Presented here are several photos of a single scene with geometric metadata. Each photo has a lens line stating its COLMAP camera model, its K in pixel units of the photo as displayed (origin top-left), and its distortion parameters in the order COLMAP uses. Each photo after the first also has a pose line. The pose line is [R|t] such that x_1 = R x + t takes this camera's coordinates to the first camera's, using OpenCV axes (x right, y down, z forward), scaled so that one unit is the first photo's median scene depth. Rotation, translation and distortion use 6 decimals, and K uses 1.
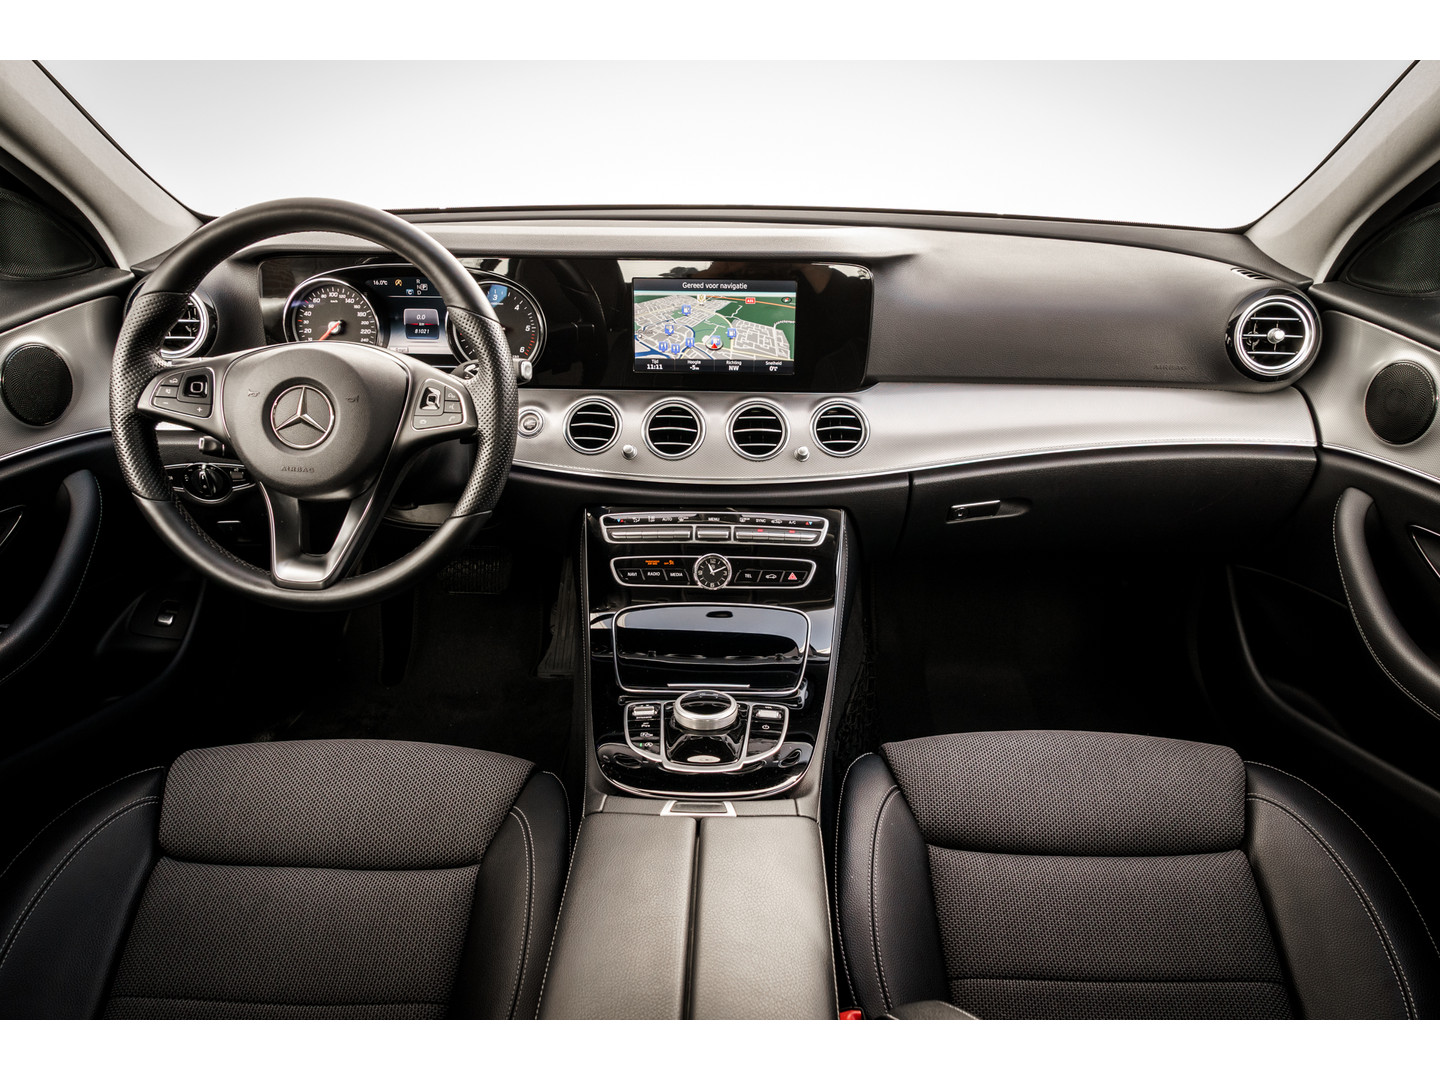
lens RADIAL K [[988.6, 0, 720.0], [0, 988.6, 540.0], [0, 0, 1]] dist [-0.011116, -0.001873]
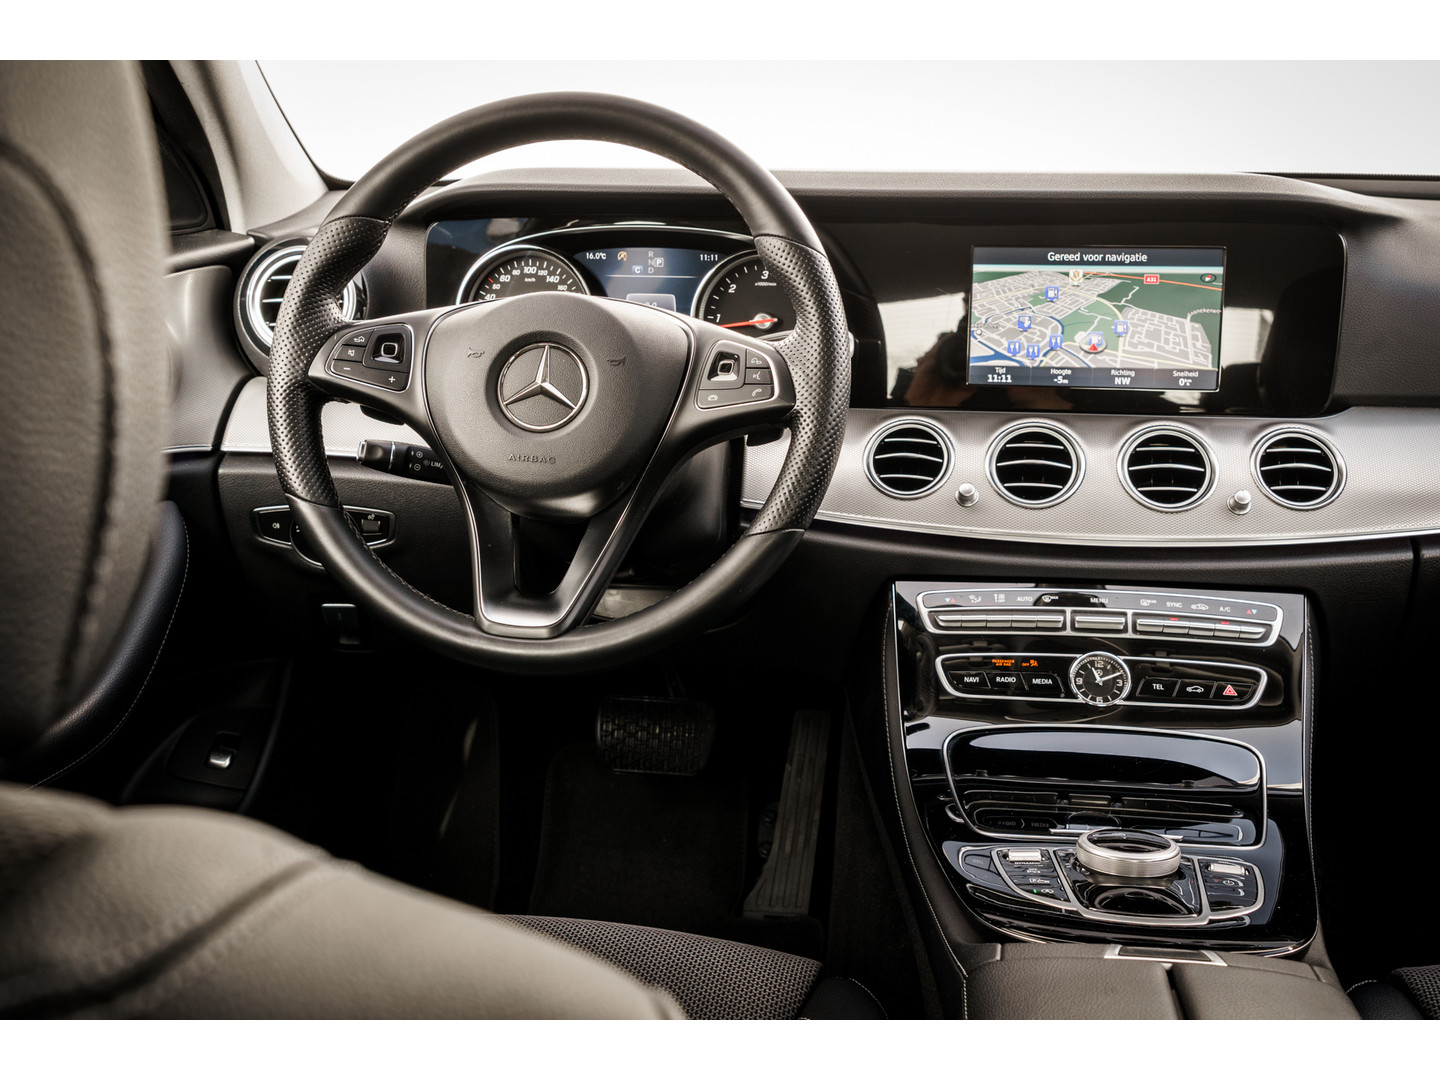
lens RADIAL K [[1655.9, 0, 720.0], [0, 1655.9, 540.0], [0, 0, 1]] dist [0.007855, 0.017764]
pose [[0.993352, 0.021010, -0.113182, -0.127548], [-0.042279, 0.981075, -0.188954, 0.151230], [0.107070, 0.192483, 0.975441, -0.078758]]
